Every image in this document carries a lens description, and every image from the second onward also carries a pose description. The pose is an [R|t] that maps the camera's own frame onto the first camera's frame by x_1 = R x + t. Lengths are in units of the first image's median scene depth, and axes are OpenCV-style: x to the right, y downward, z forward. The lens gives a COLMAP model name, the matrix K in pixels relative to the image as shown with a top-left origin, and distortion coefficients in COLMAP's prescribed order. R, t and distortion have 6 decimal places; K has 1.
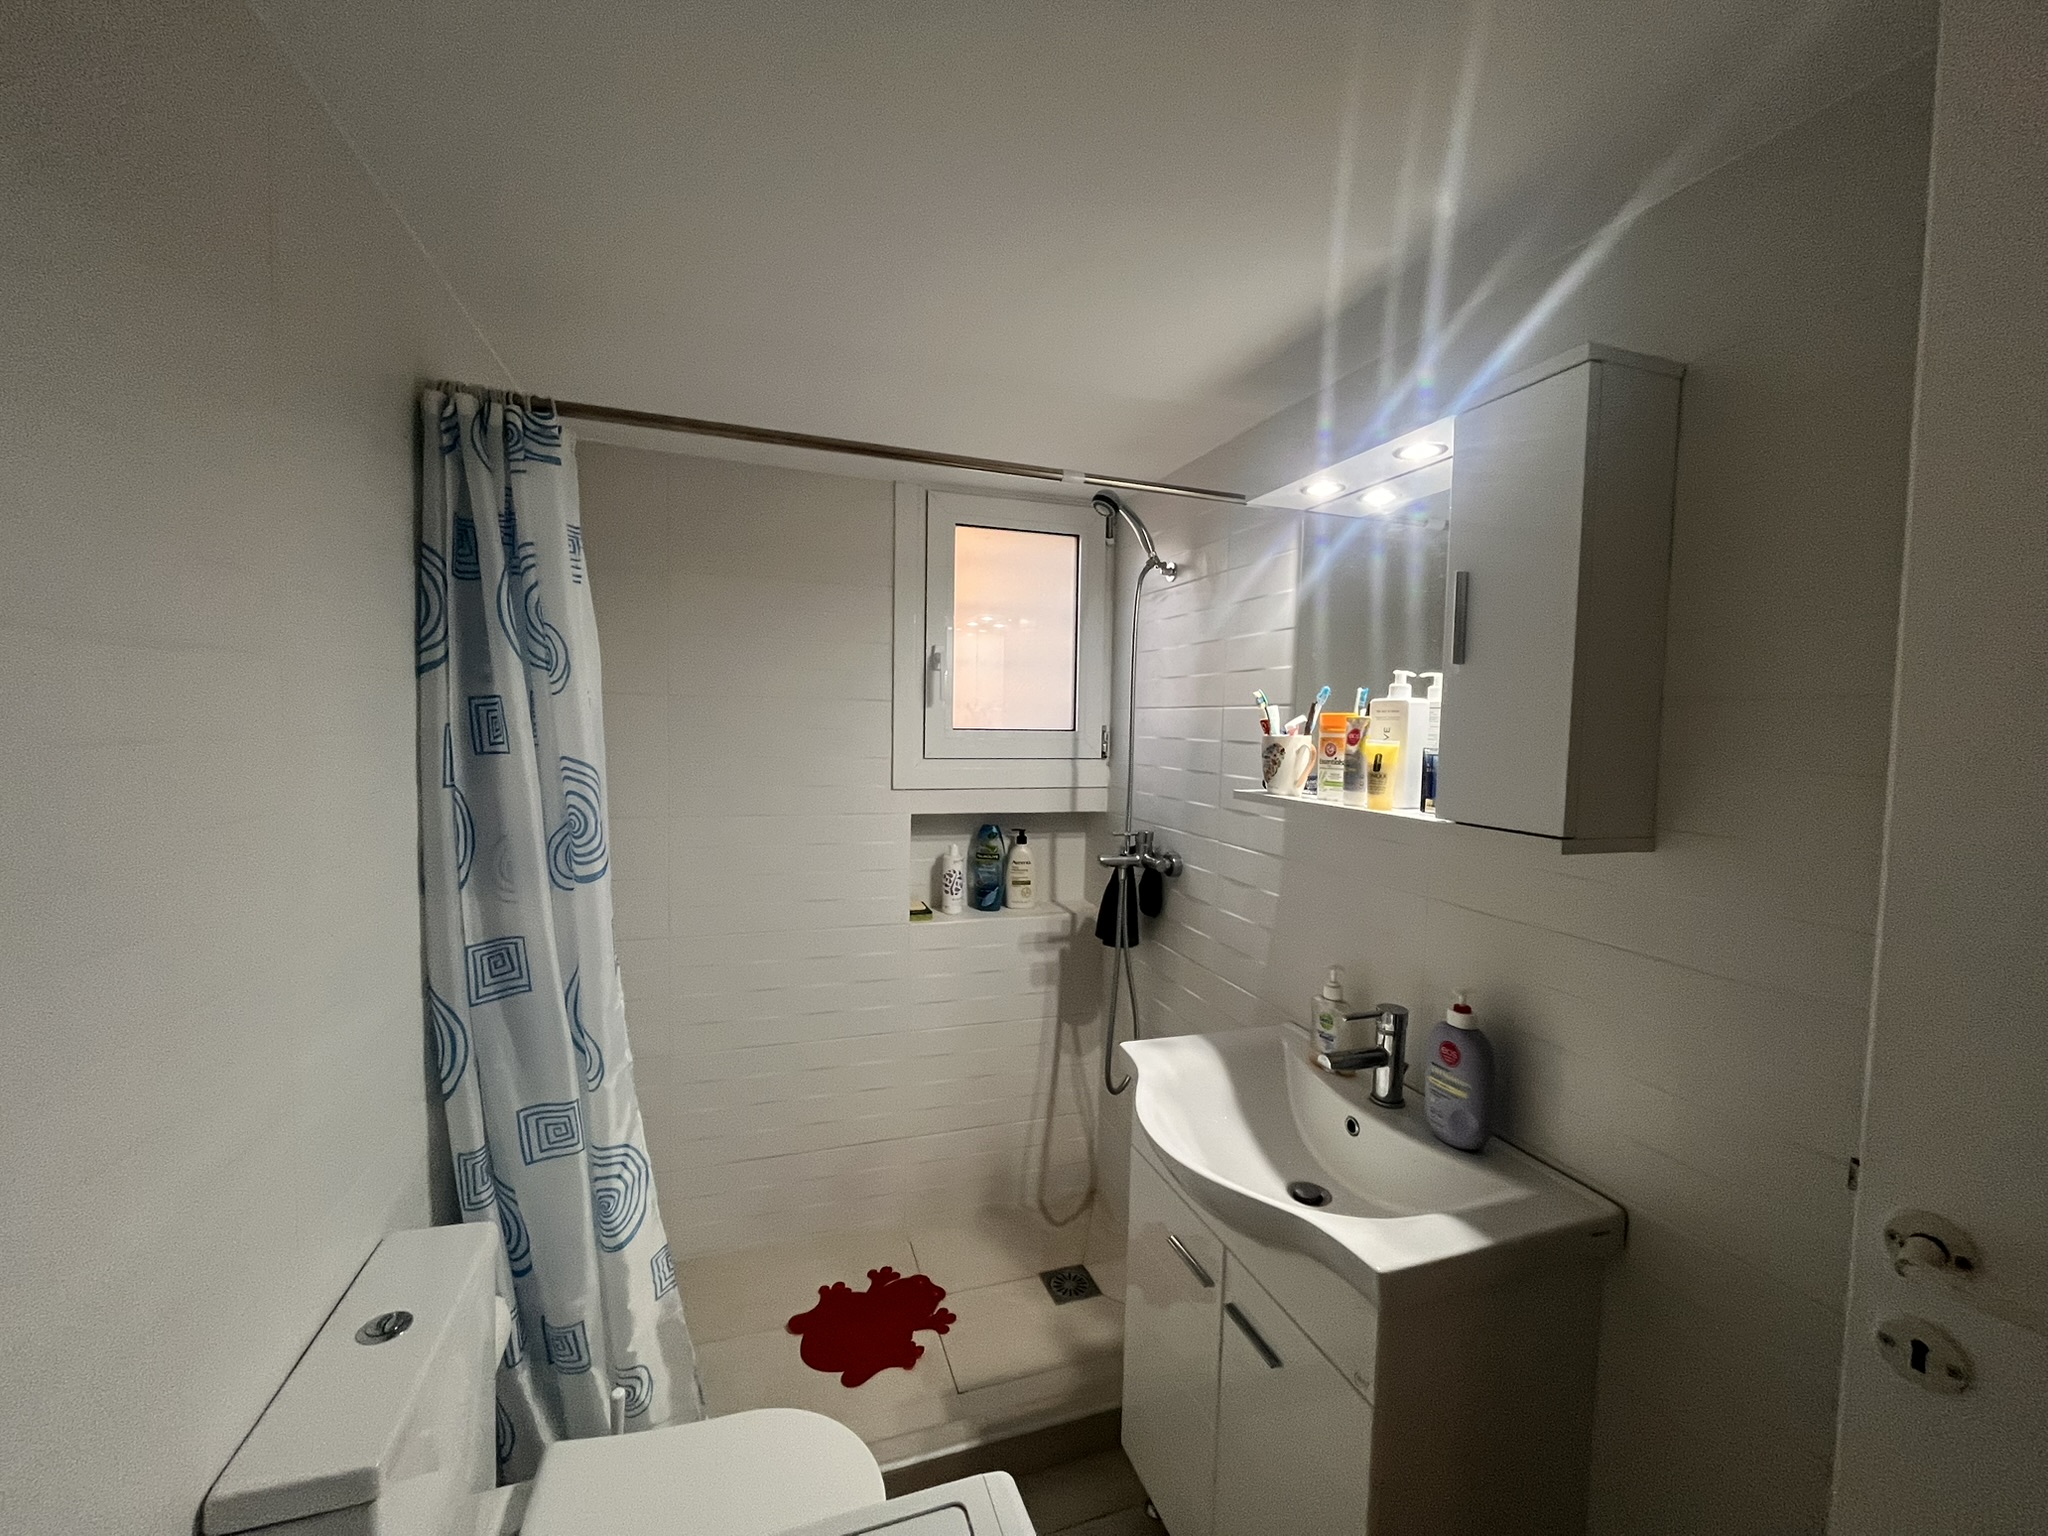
lens RADIAL K [[829.0, 0, 1023.0], [0, 829.0, 767.6], [0, 0, 1]] dist [0.000779, -0.000823]
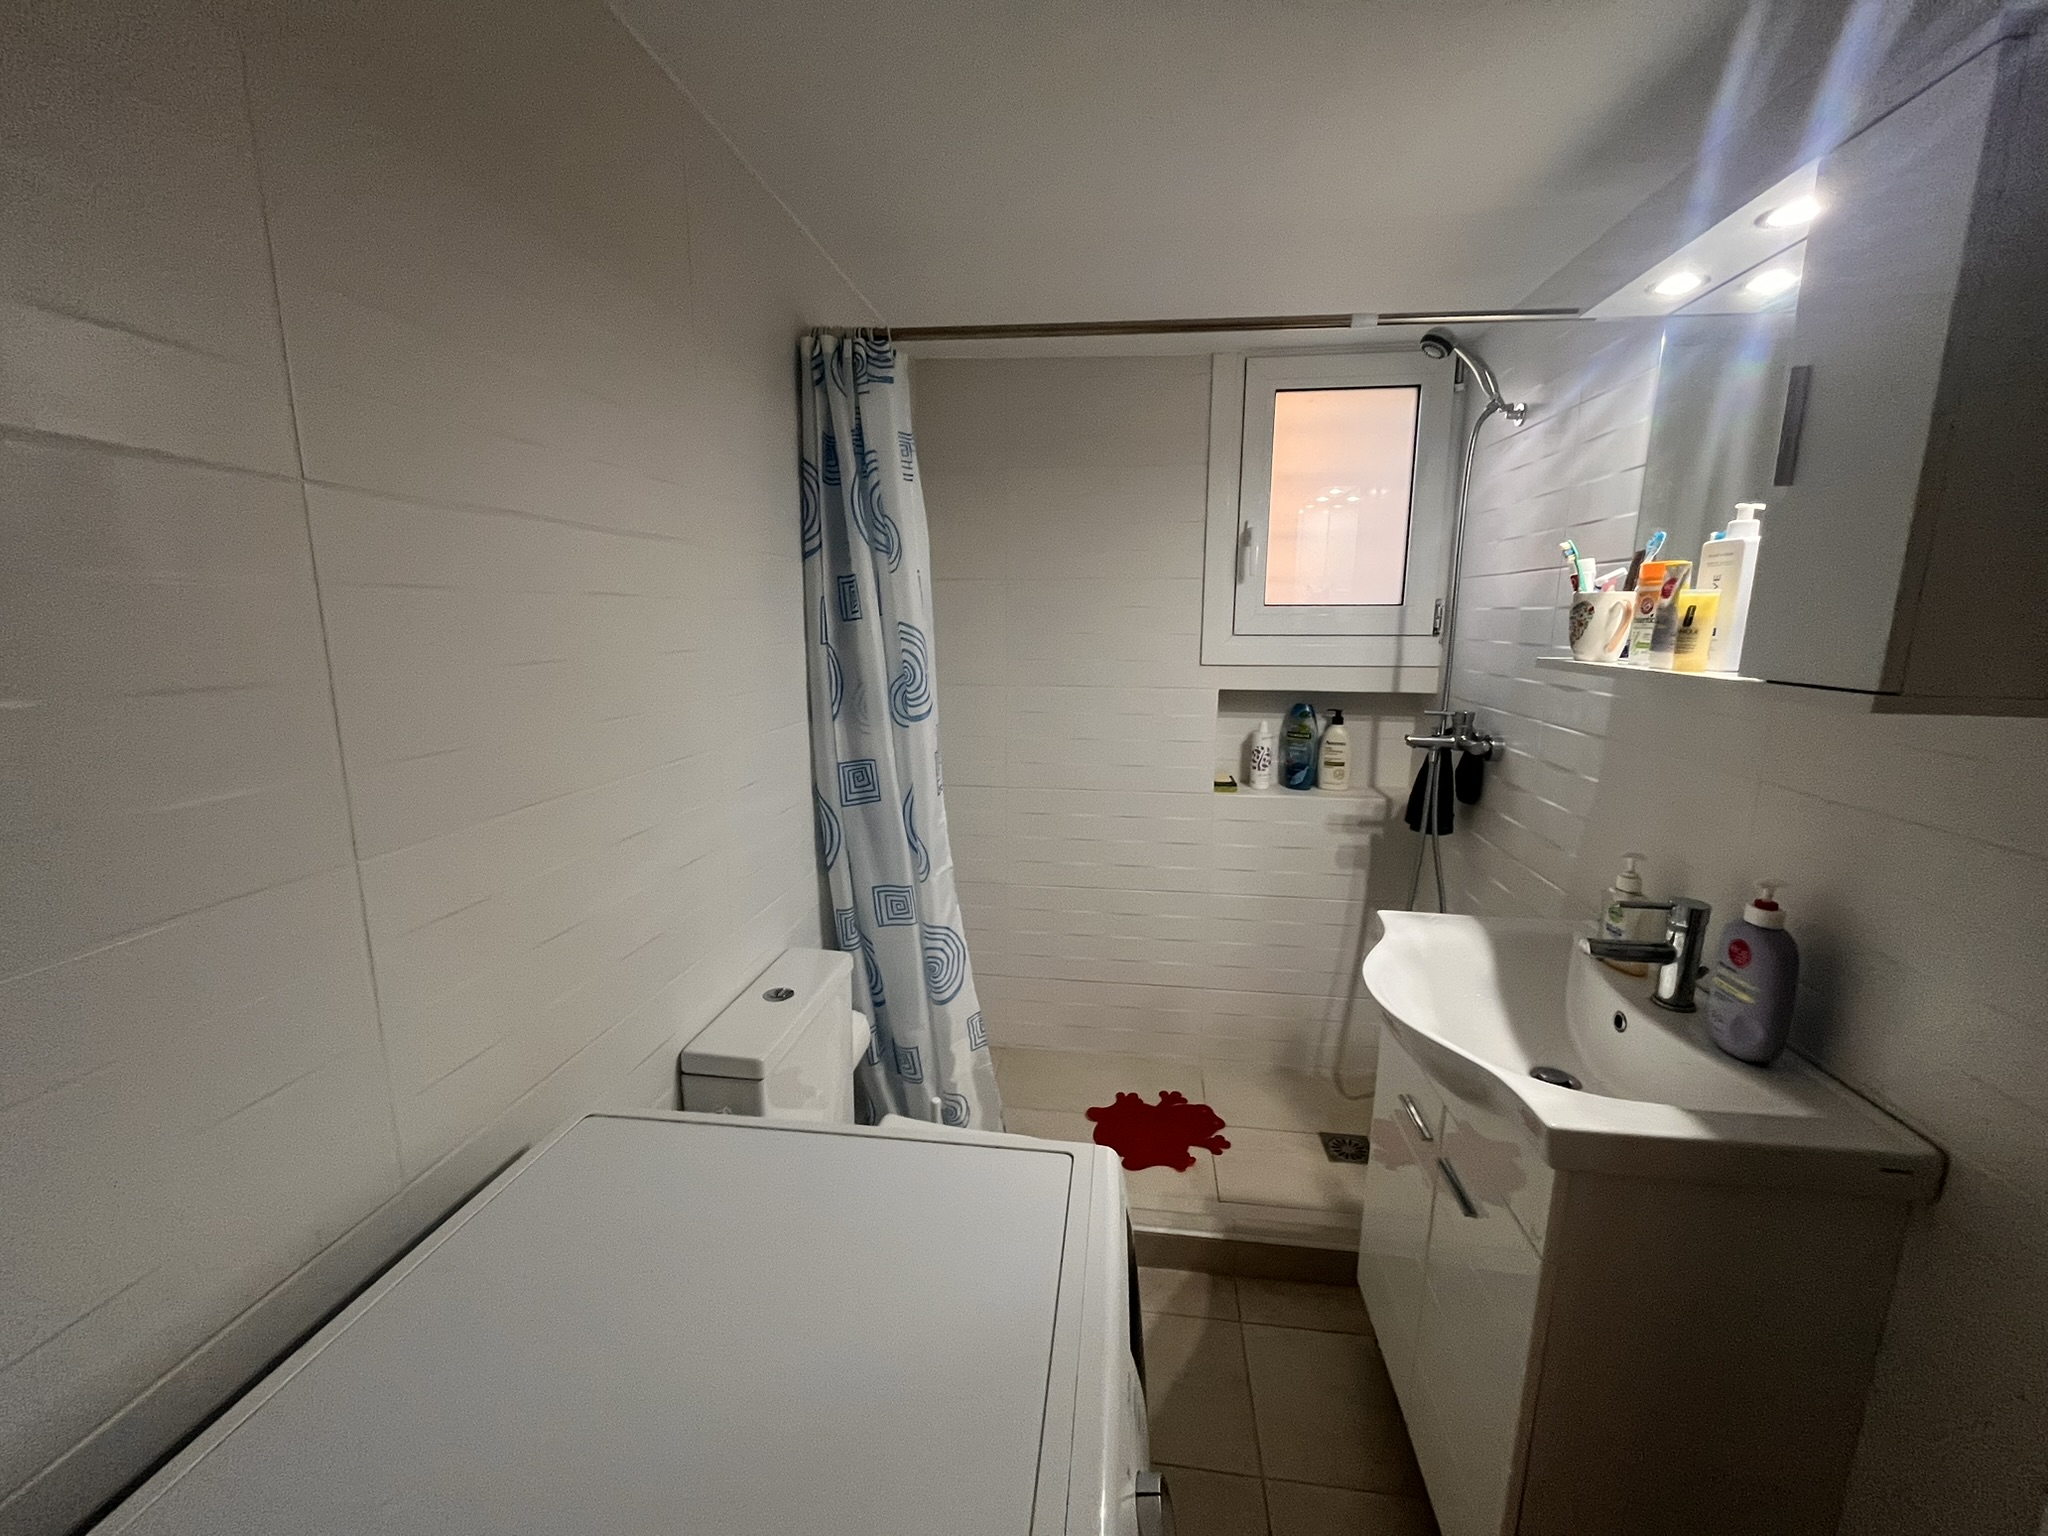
lens RADIAL K [[829.0, 0, 1023.0], [0, 829.0, 767.6], [0, 0, 1]] dist [0.000779, -0.000823]
pose [[0.895343, 0.065068, -0.440599, 0.180085], [-0.011135, 0.992231, 0.123907, 0.045486], [0.445239, -0.106033, 0.889112, -0.070674]]
